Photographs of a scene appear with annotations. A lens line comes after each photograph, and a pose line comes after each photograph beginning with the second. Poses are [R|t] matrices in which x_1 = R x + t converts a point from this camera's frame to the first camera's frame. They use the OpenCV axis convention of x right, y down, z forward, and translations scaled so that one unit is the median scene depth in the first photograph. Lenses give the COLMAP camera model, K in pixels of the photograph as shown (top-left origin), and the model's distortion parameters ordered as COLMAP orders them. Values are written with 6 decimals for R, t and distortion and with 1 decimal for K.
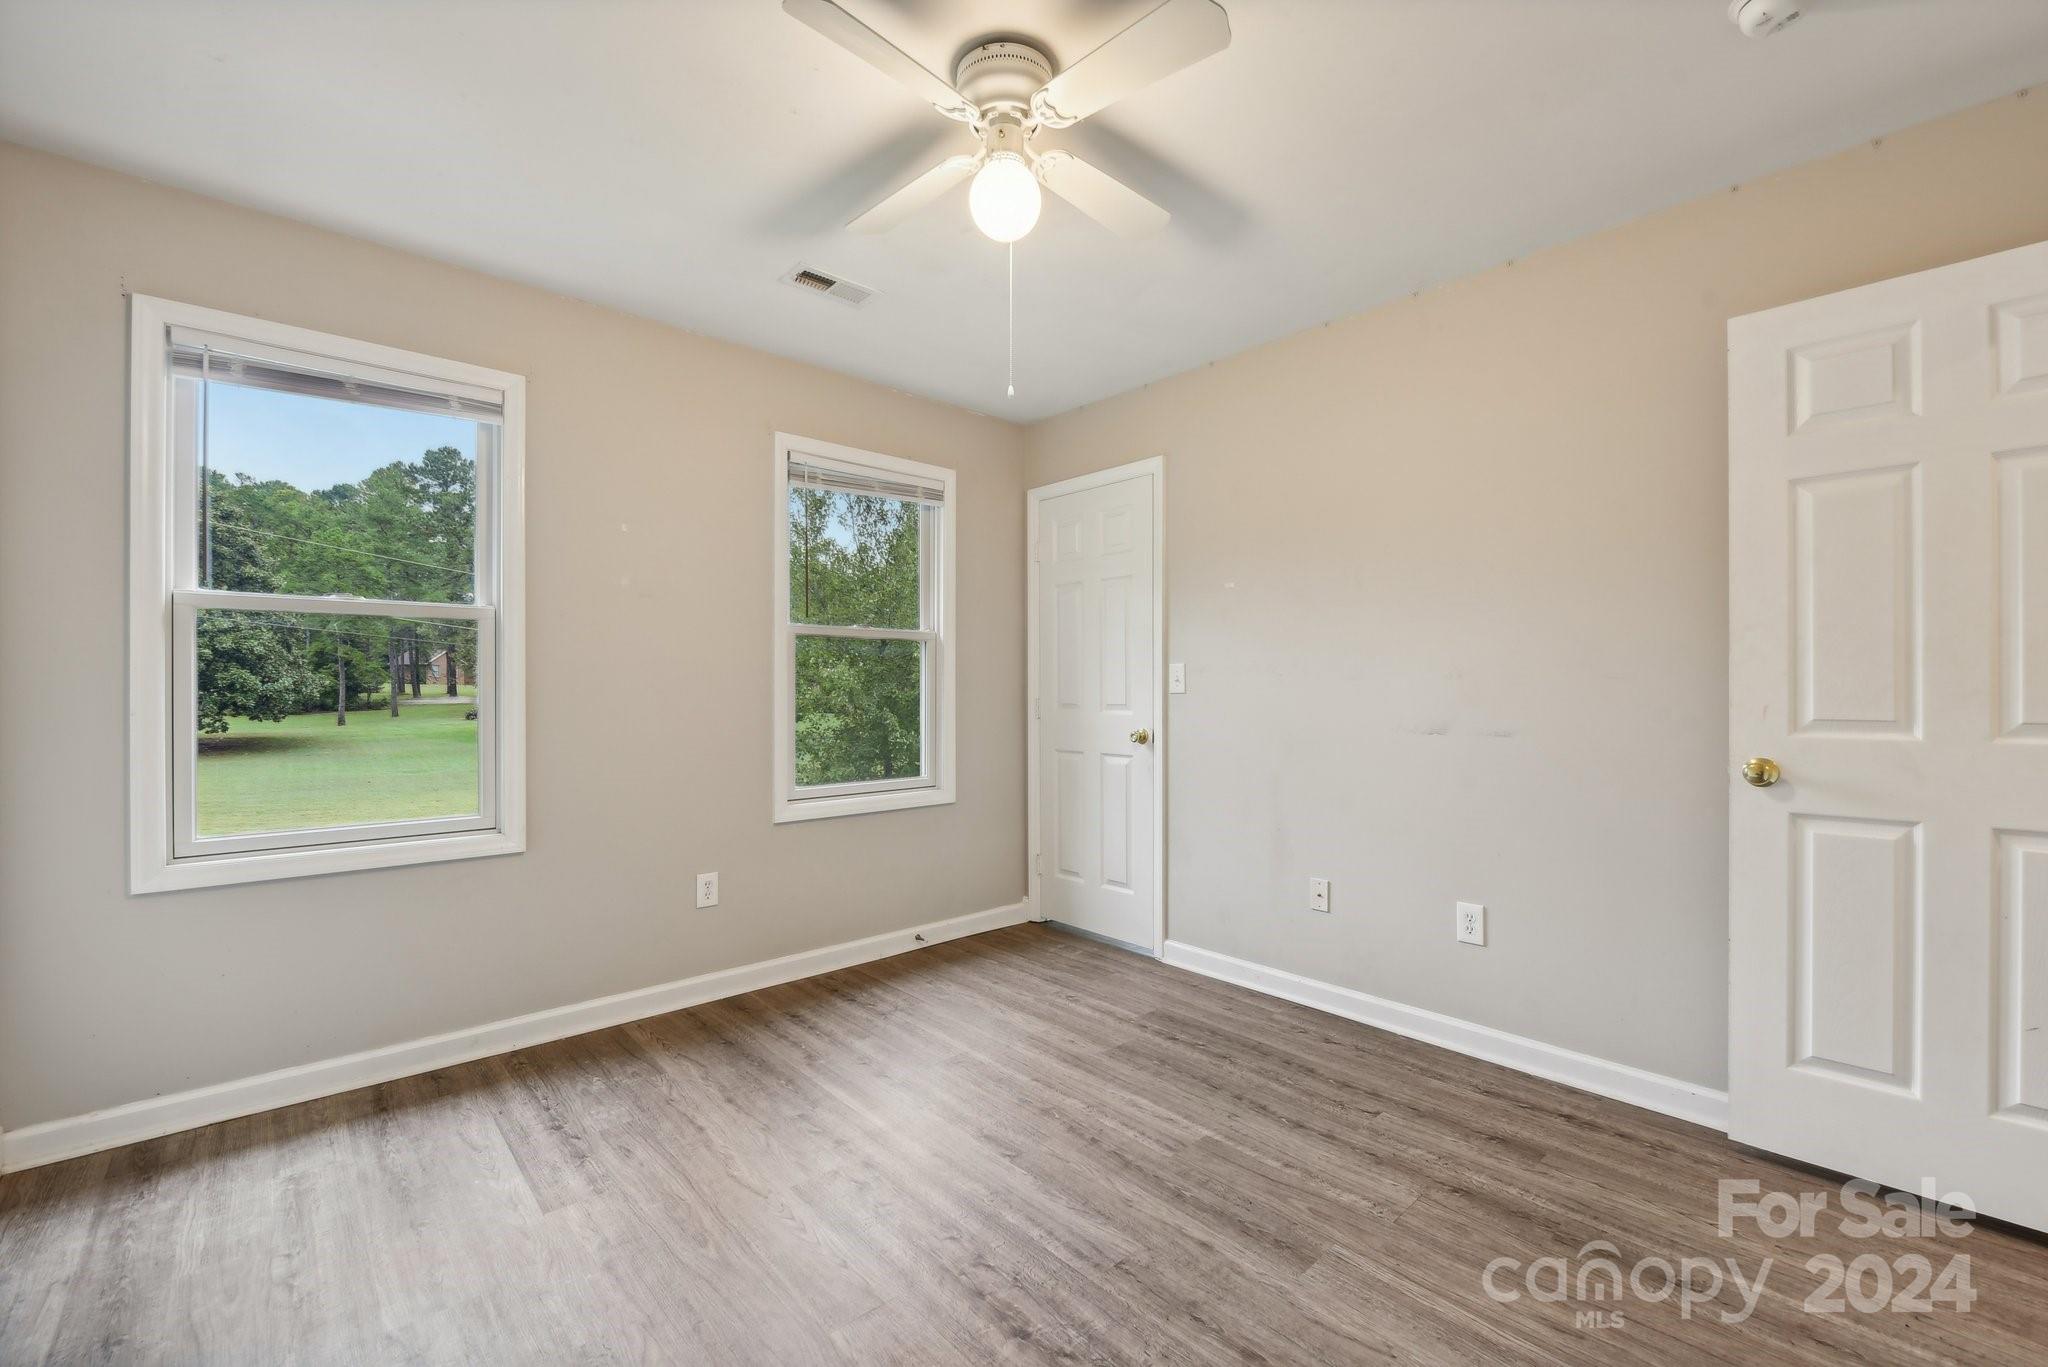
lens RADIAL K [[848.0, 0, 1024.6], [0, 848.0, 689.3], [0, 0, 1]] dist [-0.009386, -0.000566]
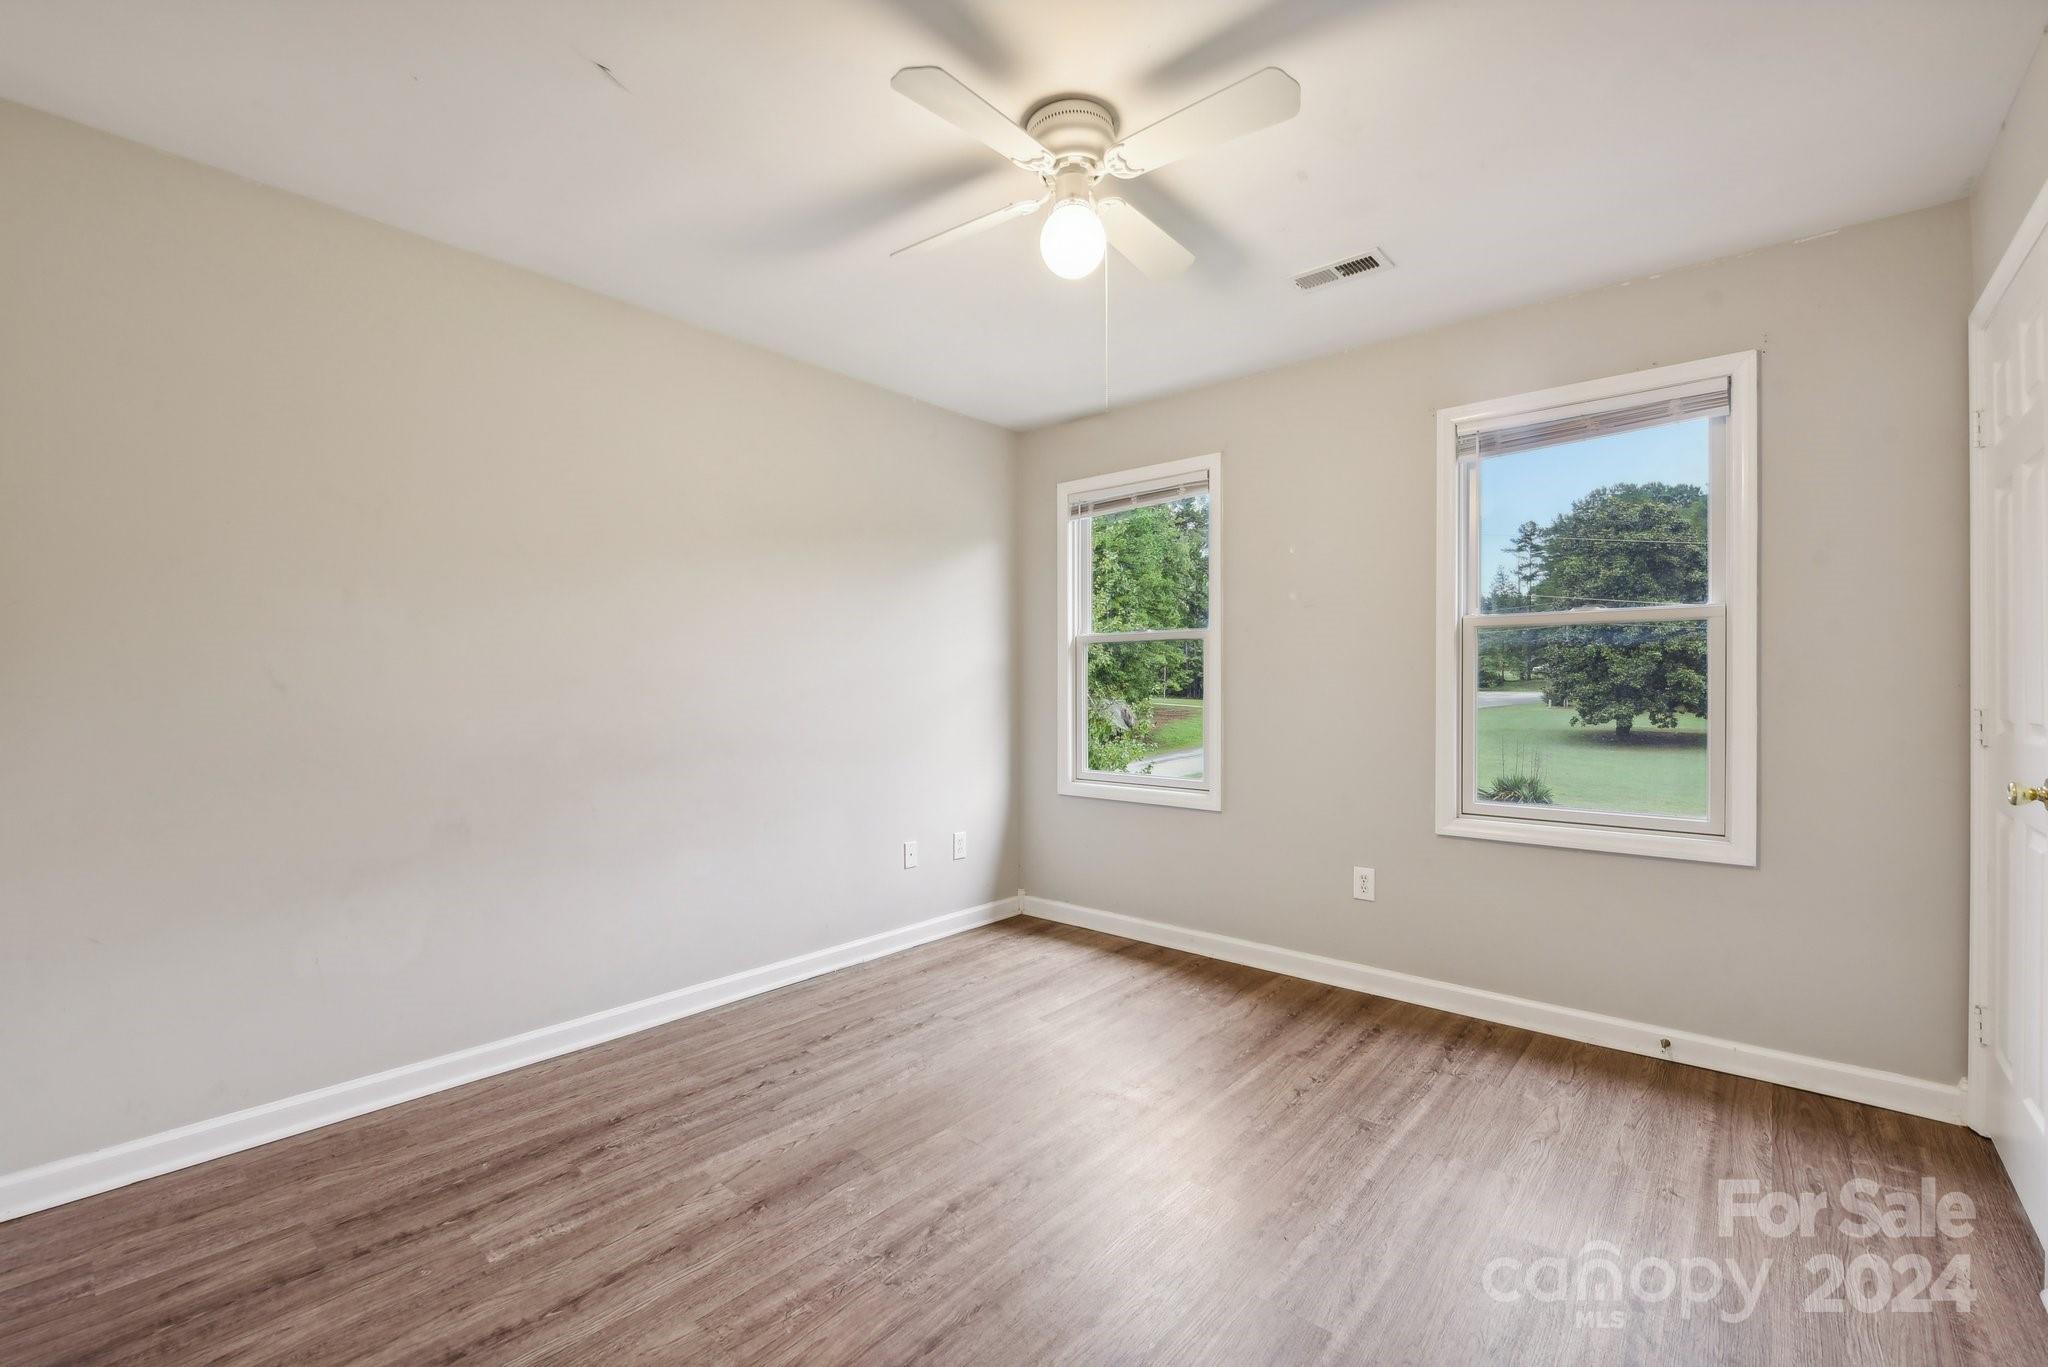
lens RADIAL K [[862.2, 0, 1024.0], [0, 862.2, 683.5], [0, 0, 1]] dist [-0.010092, -0.000472]
pose [[0.117210, -0.003289, -0.993102, 0.620828], [-0.001787, 0.999992, -0.003522, -0.002450], [0.993106, 0.002188, 0.117203, 0.466485]]
